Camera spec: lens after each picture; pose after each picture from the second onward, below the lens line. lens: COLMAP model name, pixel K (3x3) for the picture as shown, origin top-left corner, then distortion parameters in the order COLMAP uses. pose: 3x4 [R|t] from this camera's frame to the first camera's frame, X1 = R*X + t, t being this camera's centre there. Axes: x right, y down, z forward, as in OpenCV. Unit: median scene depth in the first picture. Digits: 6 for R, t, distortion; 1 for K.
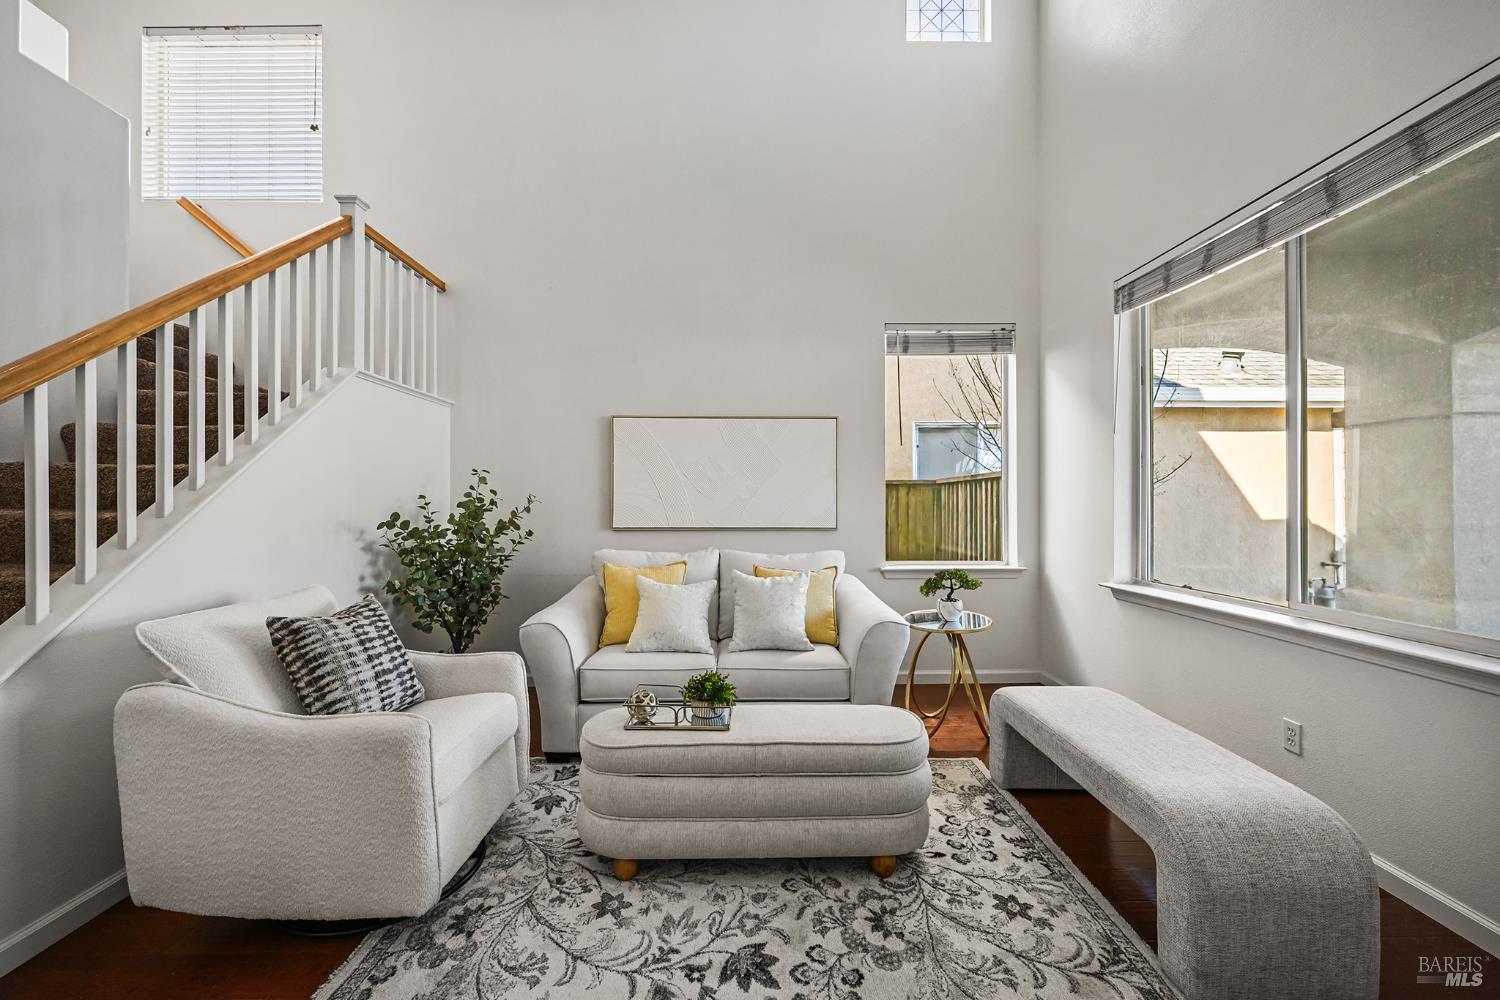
lens RADIAL K [[599.9, 0, 750.0], [0, 599.9, 500.0], [0, 0, 1]] dist [-0.001608, -0.000214]
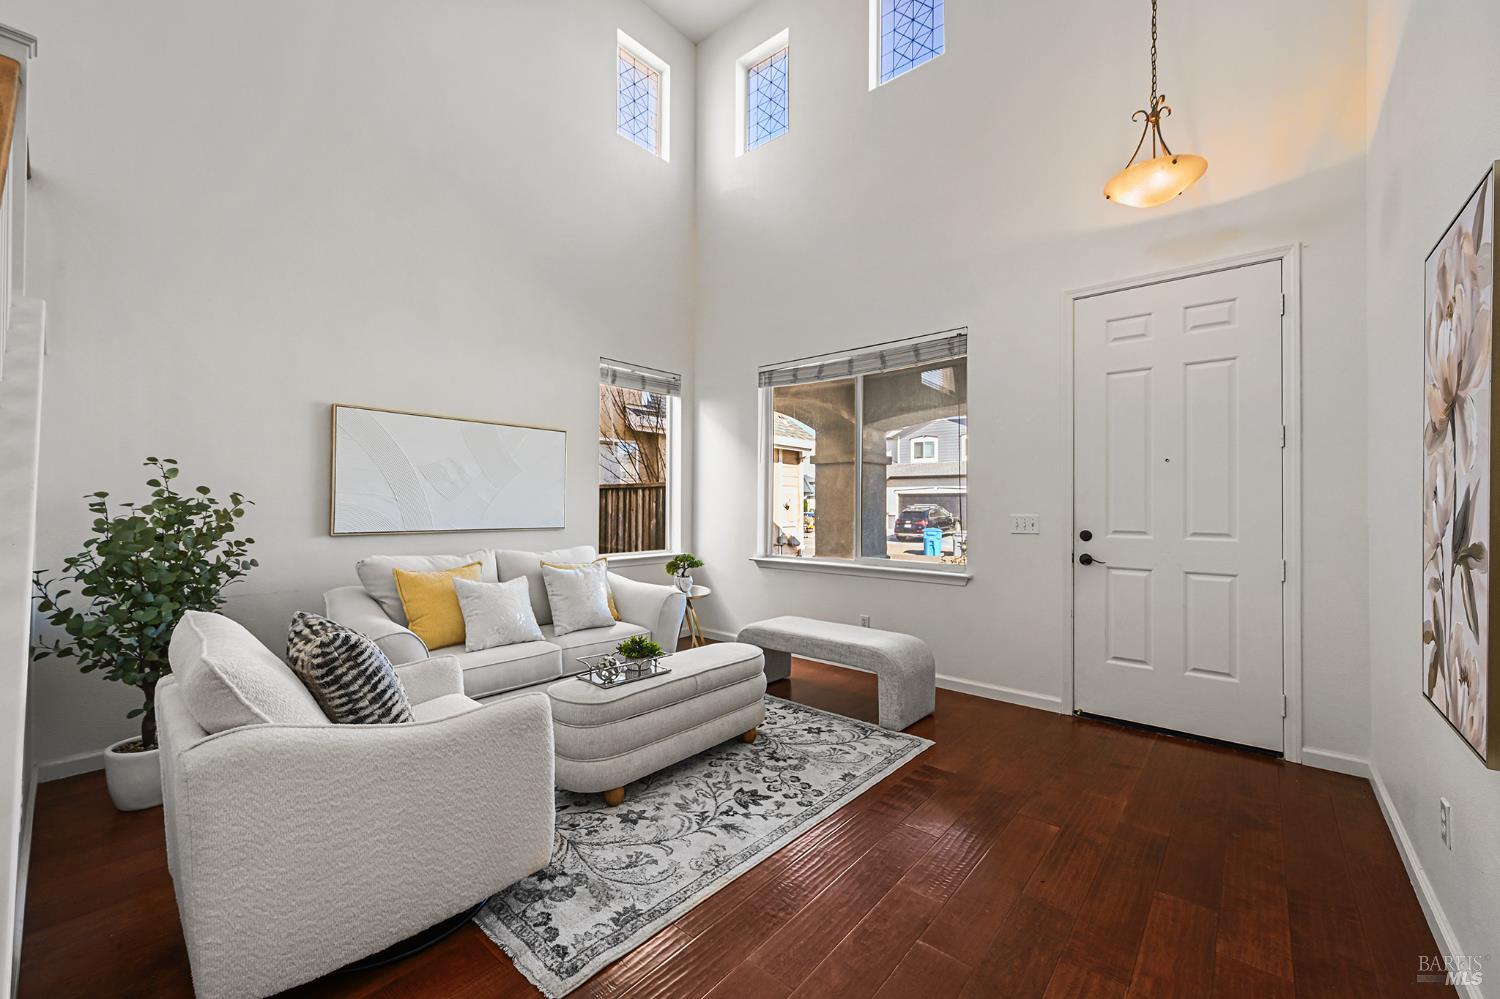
lens RADIAL K [[599.9, 0, 750.0], [0, 599.9, 499.5], [0, 0, 1]] dist [-0.001608, -0.000214]
pose [[0.656804, 0.013163, 0.753947, -1.044782], [-0.010445, 0.999911, -0.008358, -0.001020], [-0.753989, -0.002385, 0.656883, -0.040166]]
